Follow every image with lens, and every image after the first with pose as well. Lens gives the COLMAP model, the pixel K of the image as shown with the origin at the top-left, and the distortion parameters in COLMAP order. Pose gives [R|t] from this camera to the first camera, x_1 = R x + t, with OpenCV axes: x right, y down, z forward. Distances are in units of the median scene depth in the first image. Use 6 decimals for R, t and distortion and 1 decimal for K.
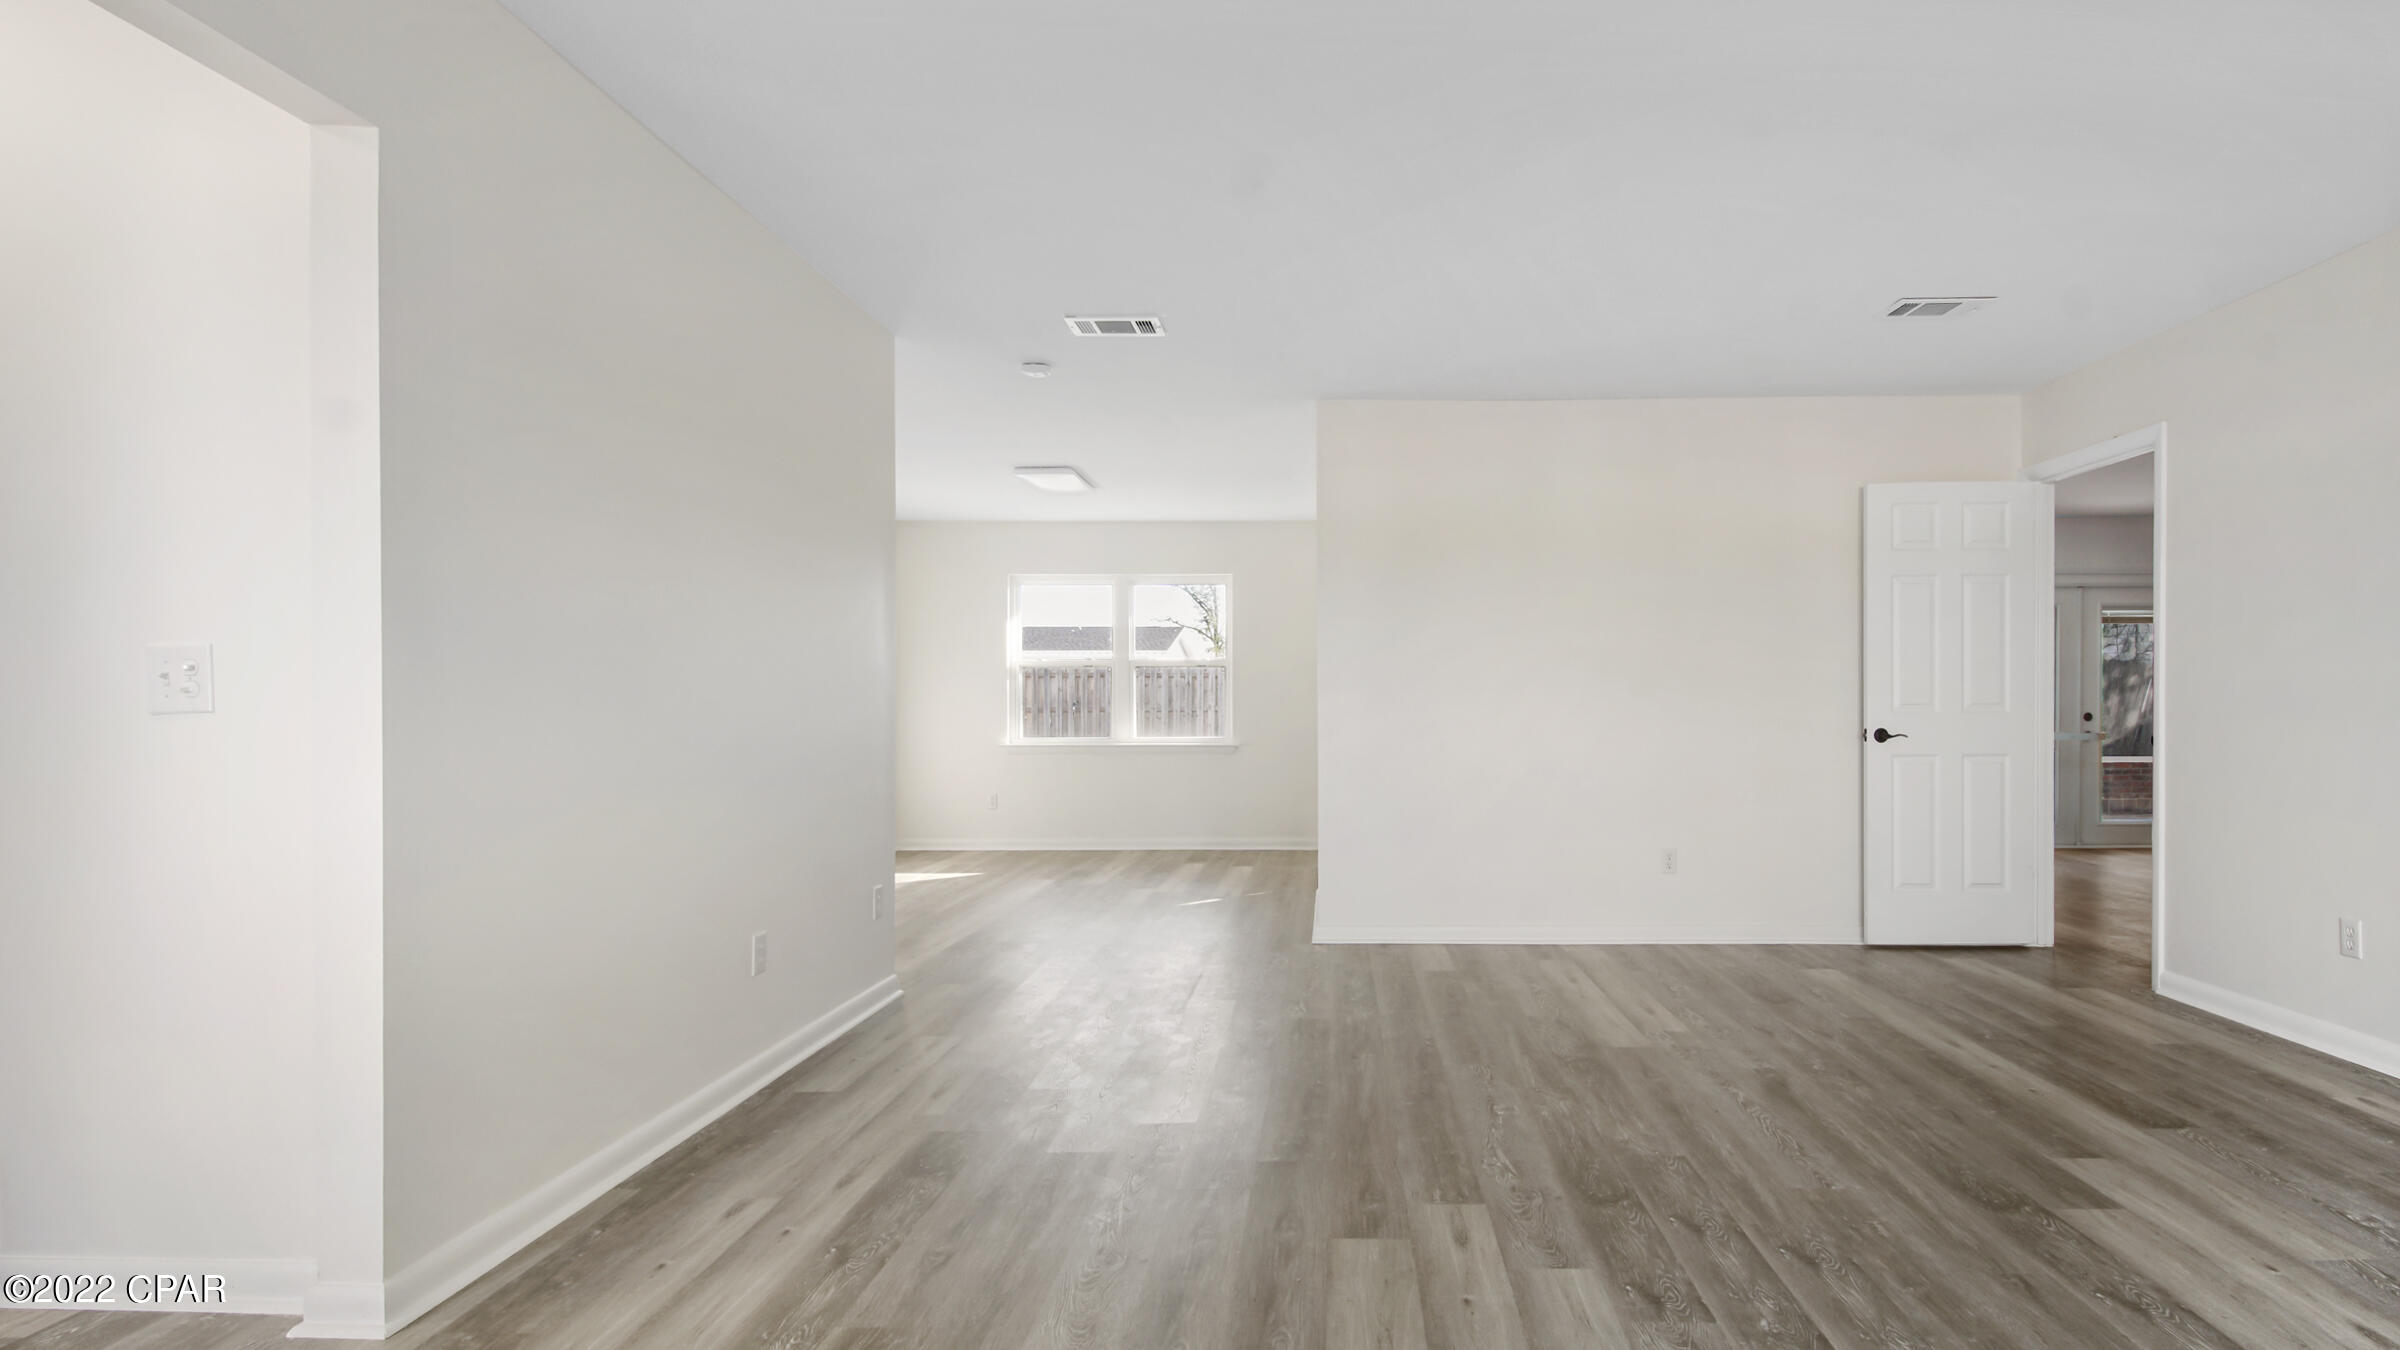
lens RADIAL K [[1135.8, 0, 1303.3], [0, 1135.8, 710.0], [0, 0, 1]] dist [0.047675, -0.033425]
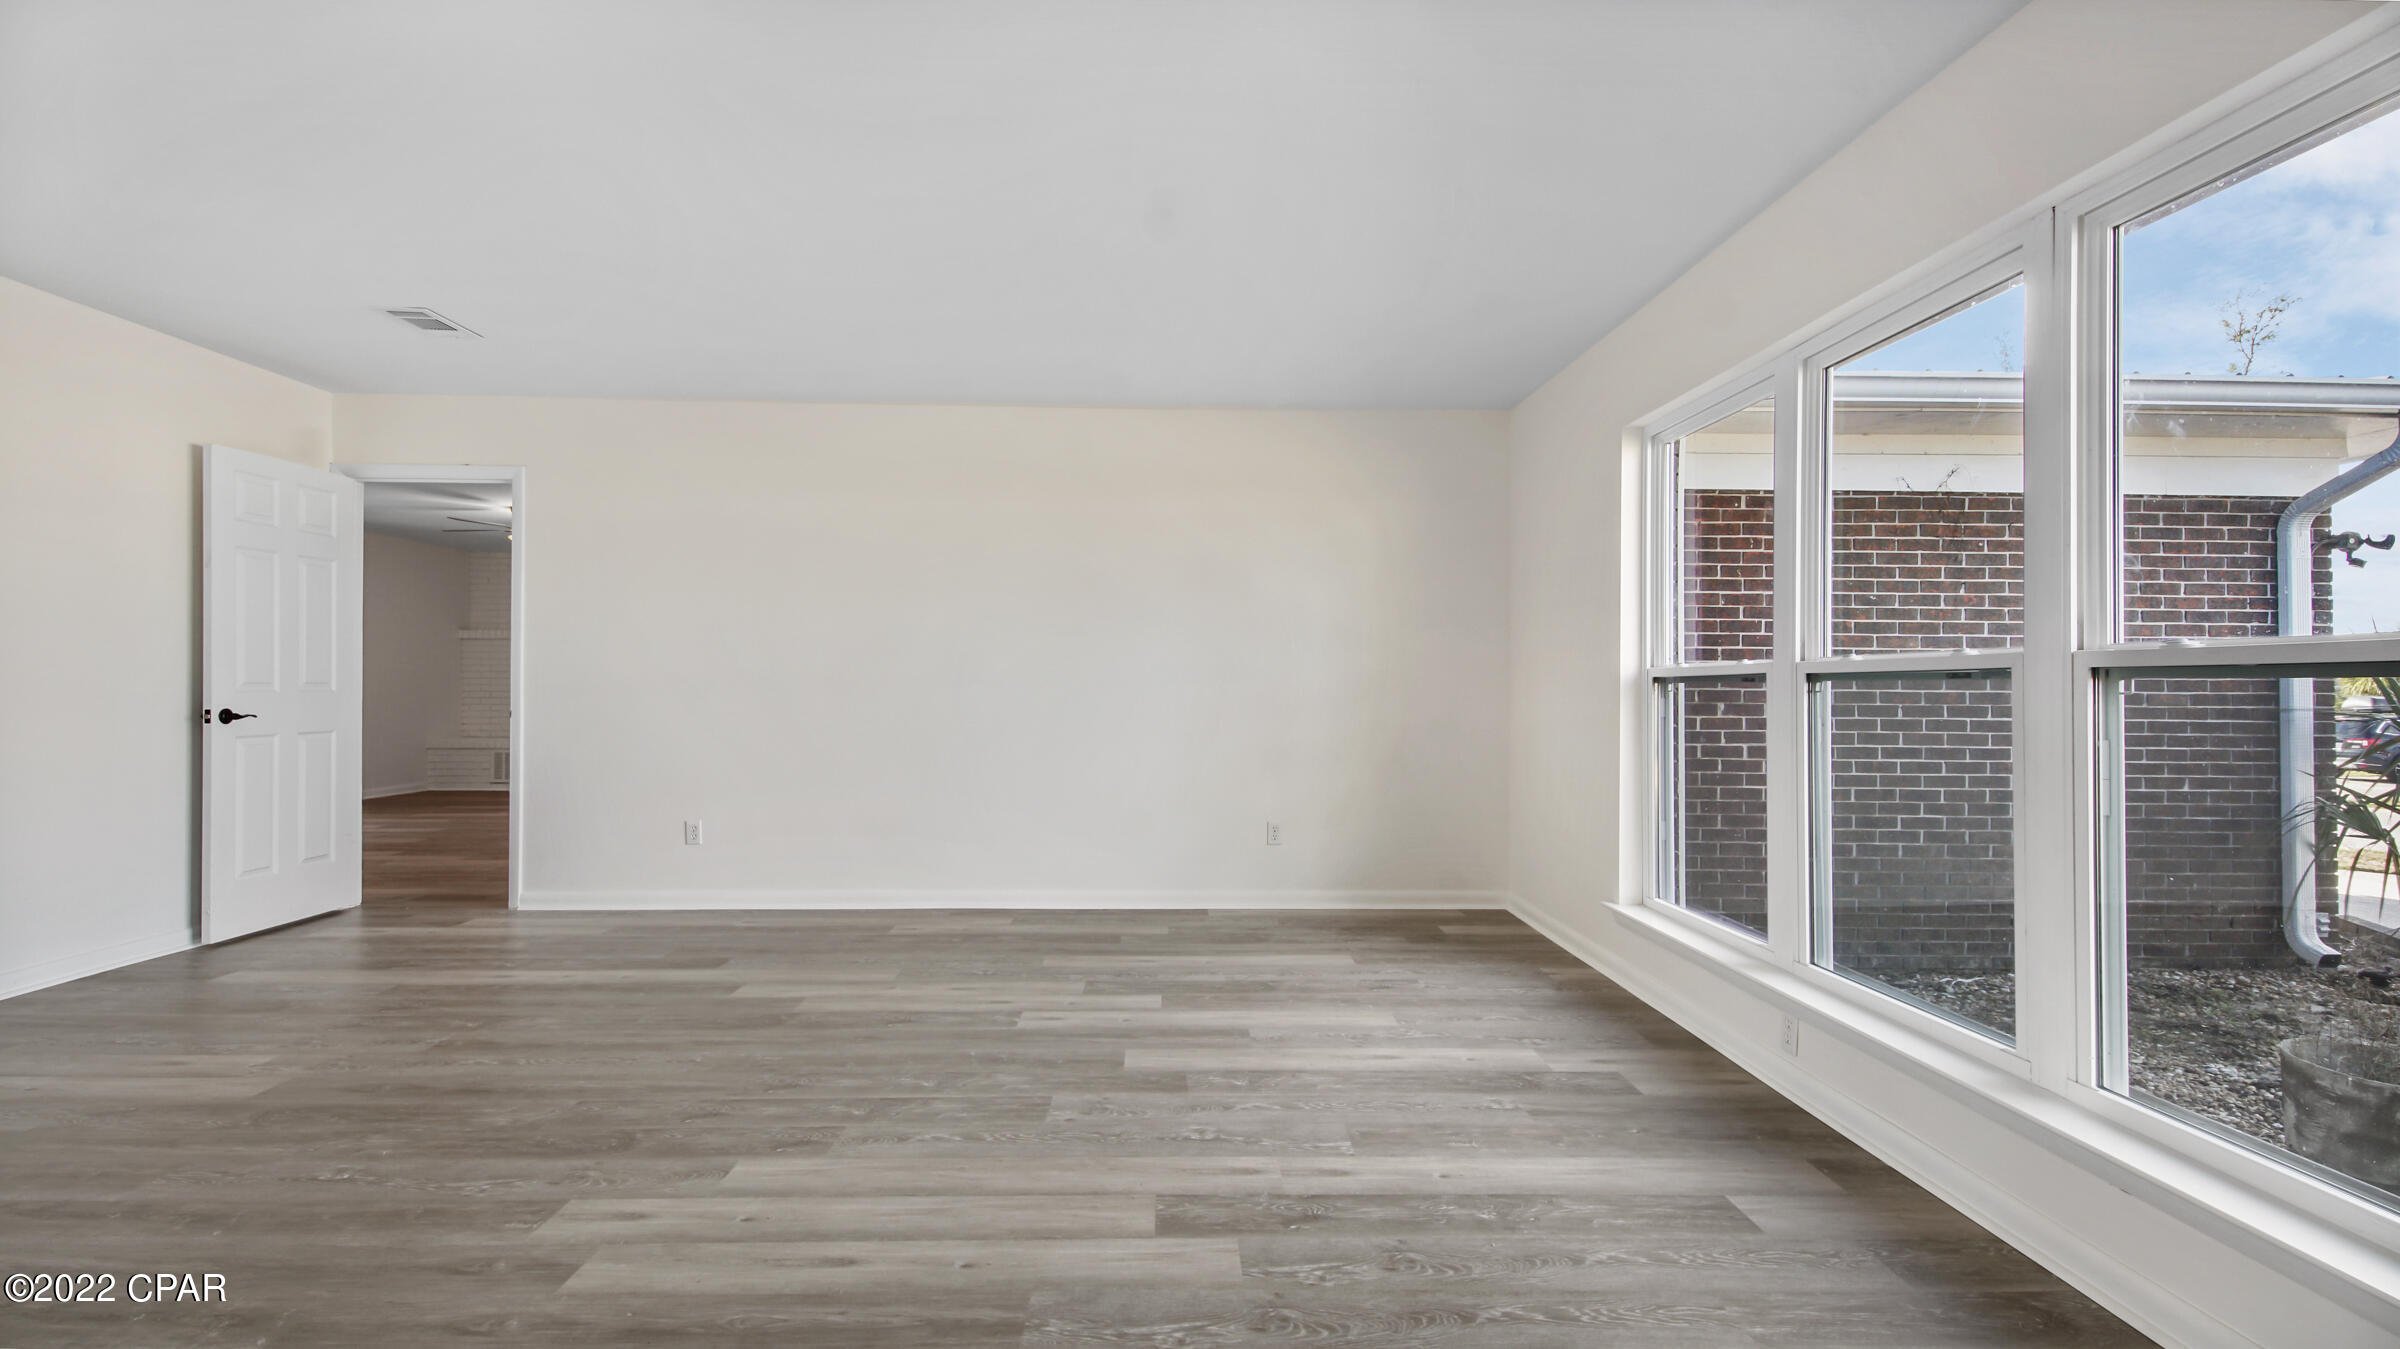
lens RADIAL K [[1042.7, 0, 1181.4], [0, 1042.7, 681.9], [0, 0, 1]] dist [0.025674, -0.022339]
pose [[-0.041213, 0.002836, 0.999146, -0.569119], [0.001231, 0.999995, -0.002787, -0.004213], [-0.999150, 0.001115, -0.041216, 0.390133]]
